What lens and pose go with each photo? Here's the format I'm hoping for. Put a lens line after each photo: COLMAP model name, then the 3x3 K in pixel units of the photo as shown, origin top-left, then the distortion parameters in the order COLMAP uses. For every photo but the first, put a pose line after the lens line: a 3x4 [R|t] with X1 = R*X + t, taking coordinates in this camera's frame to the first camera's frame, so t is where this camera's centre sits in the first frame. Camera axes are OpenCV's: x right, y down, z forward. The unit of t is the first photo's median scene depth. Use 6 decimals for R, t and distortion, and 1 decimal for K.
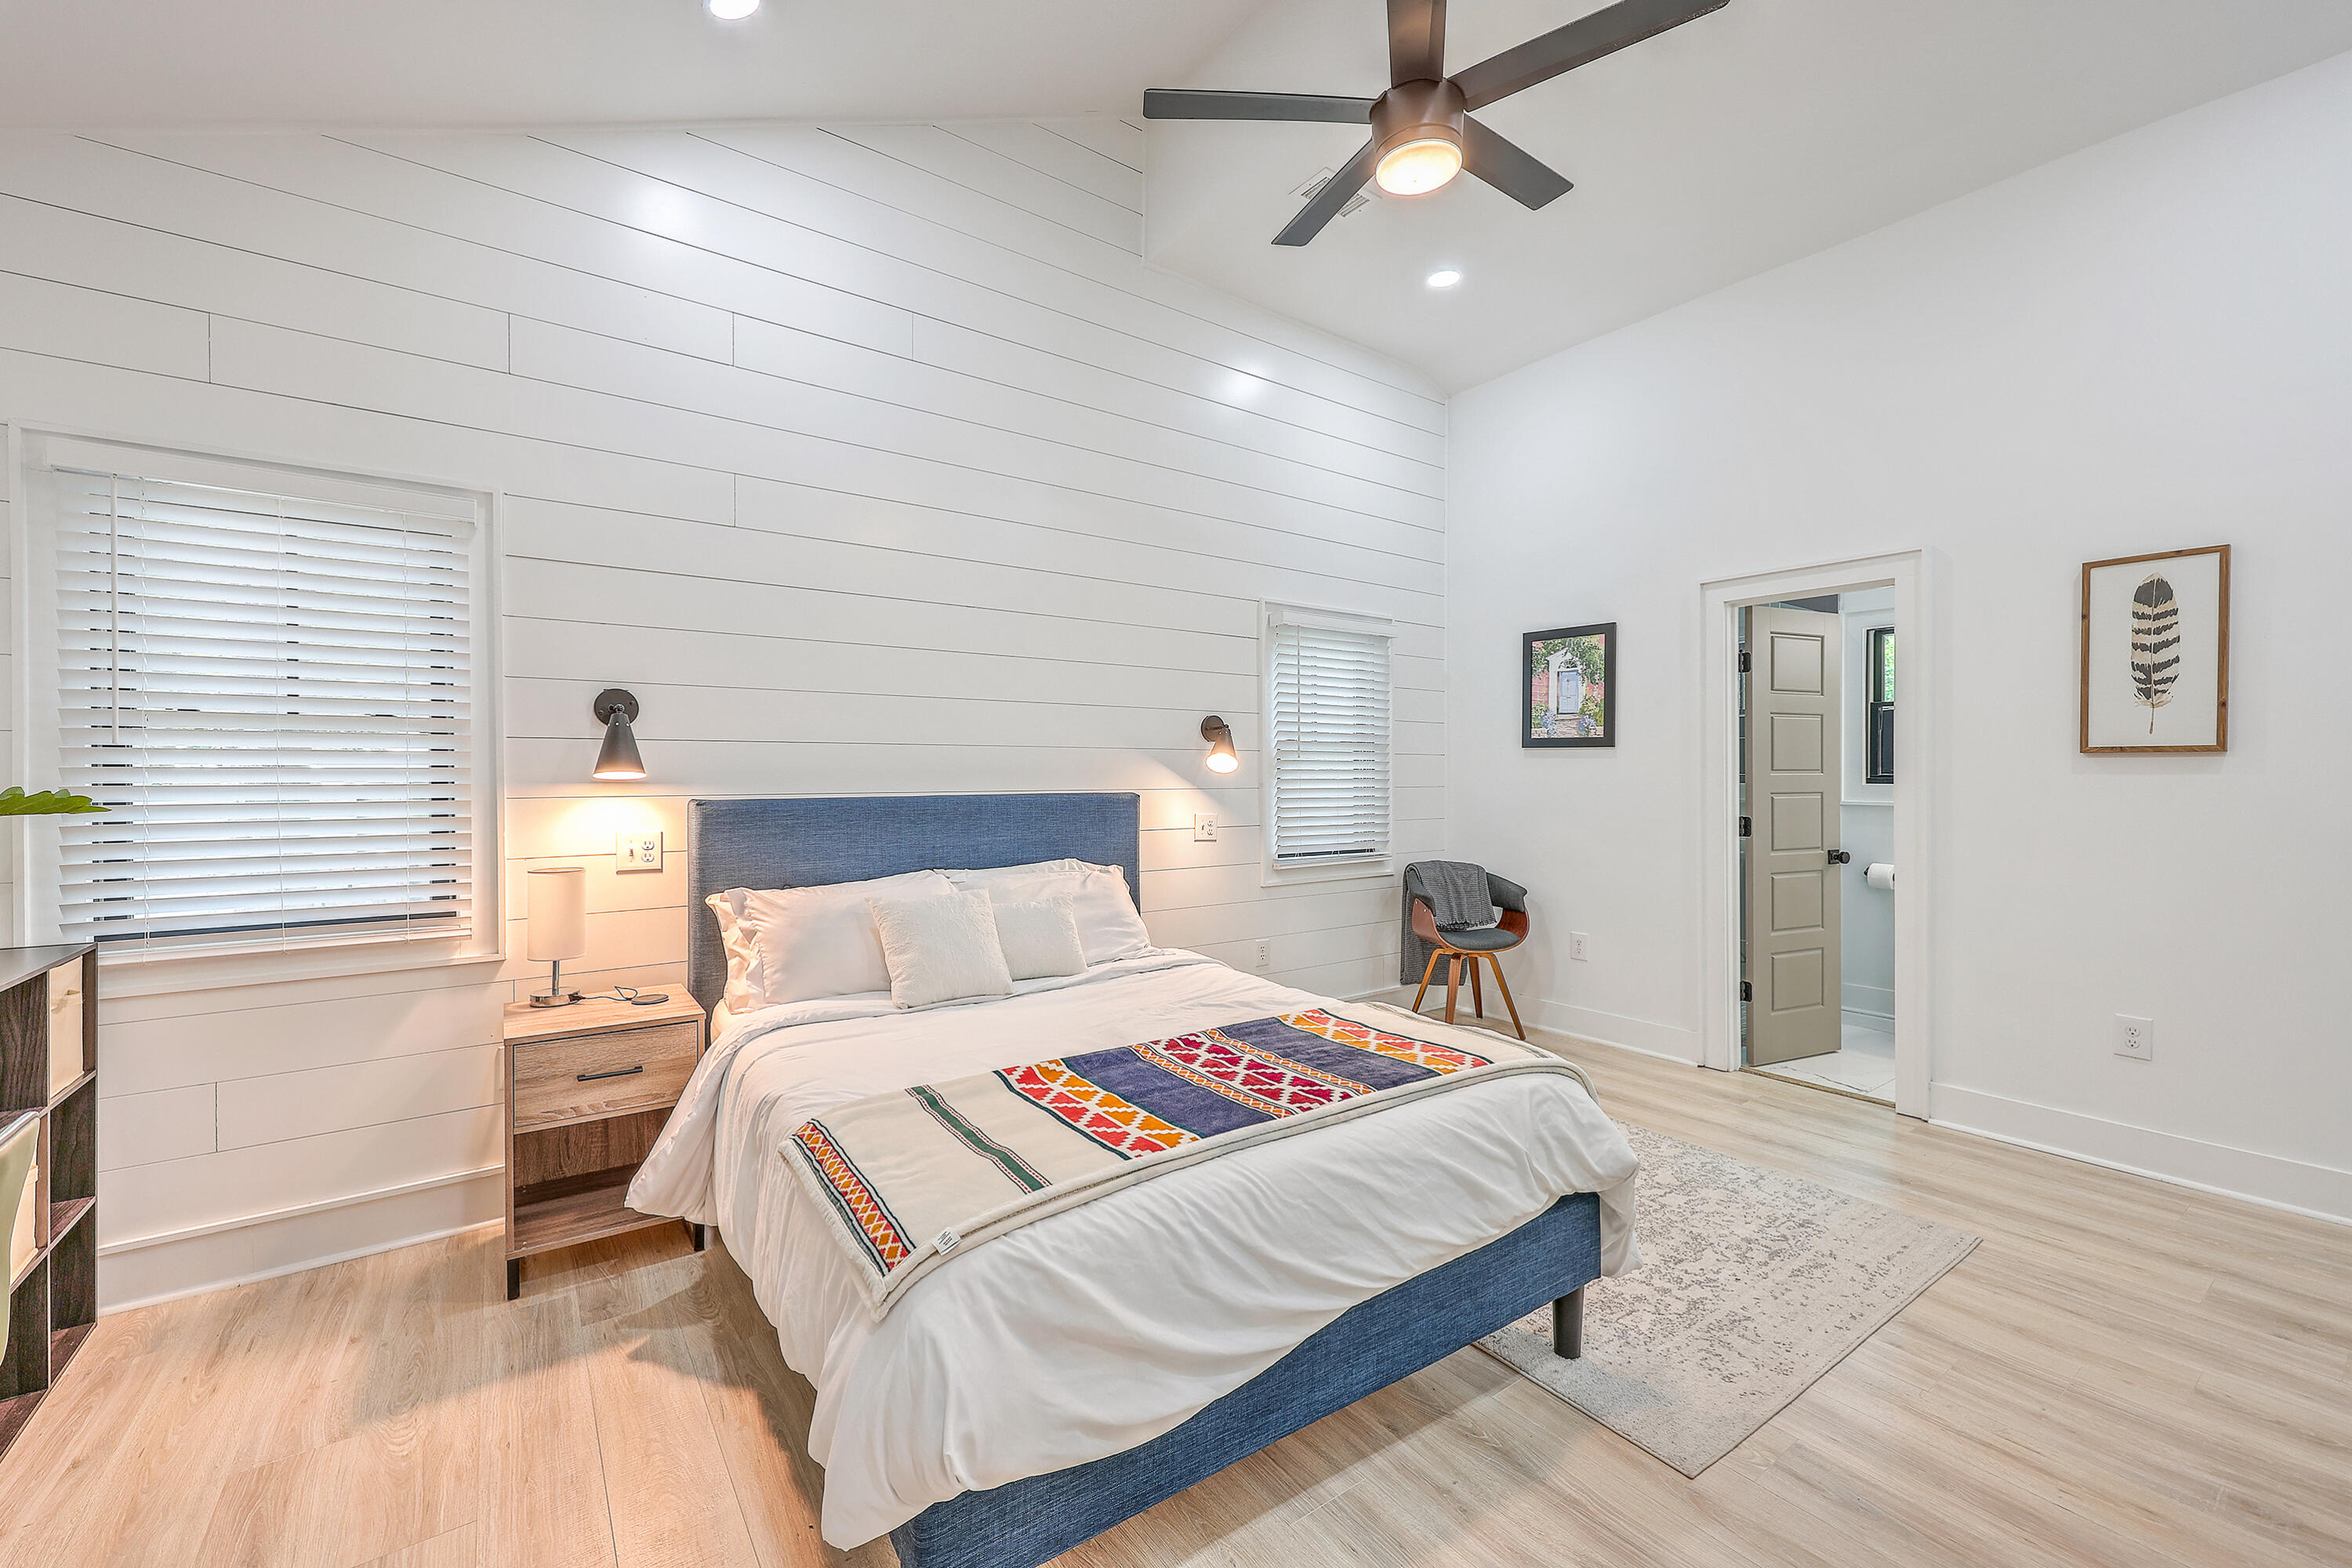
lens RADIAL K [[954.2, 0, 1191.8], [0, 954.2, 783.6], [0, 0, 1]] dist [0.002178, 0.000343]
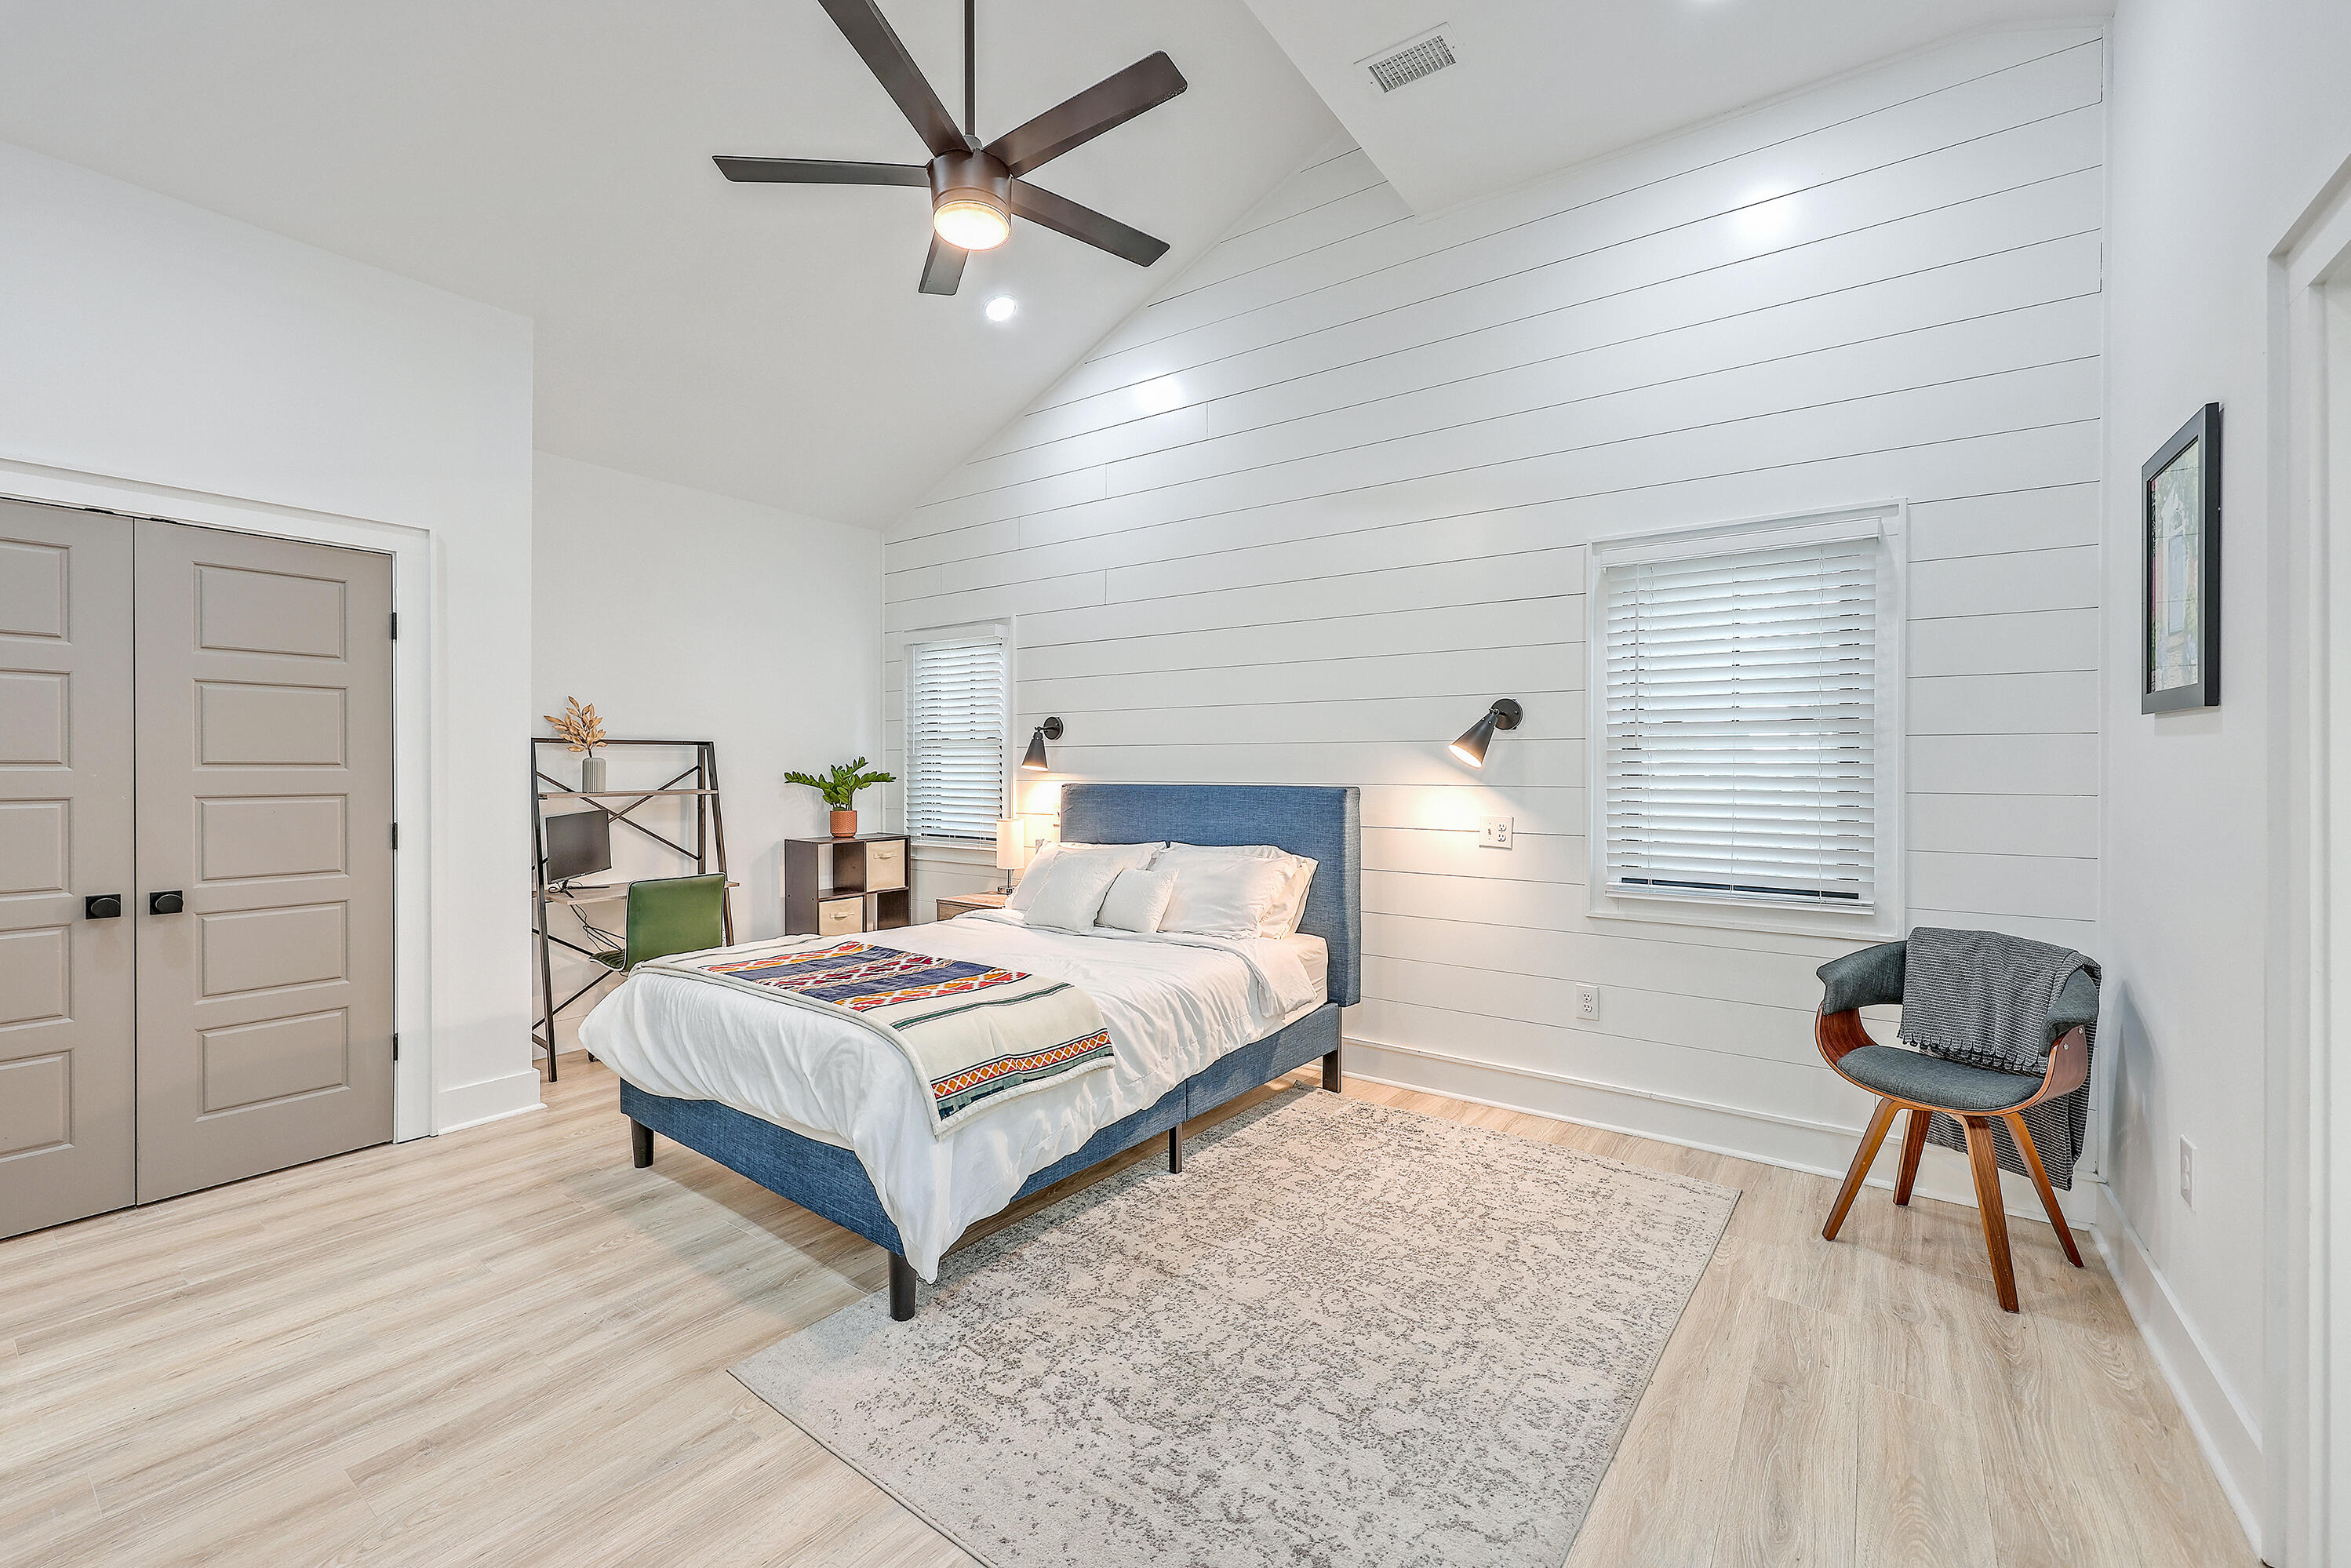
lens RADIAL K [[953.8, 0, 1187.6], [0, 953.8, 769.3], [0, 0, 1]] dist [0.002178, 0.000343]
pose [[0.311670, 0.006445, -0.950169, 1.013150], [-0.011065, 0.999934, 0.003153, -0.012547], [0.950126, 0.009531, 0.311721, 0.651448]]
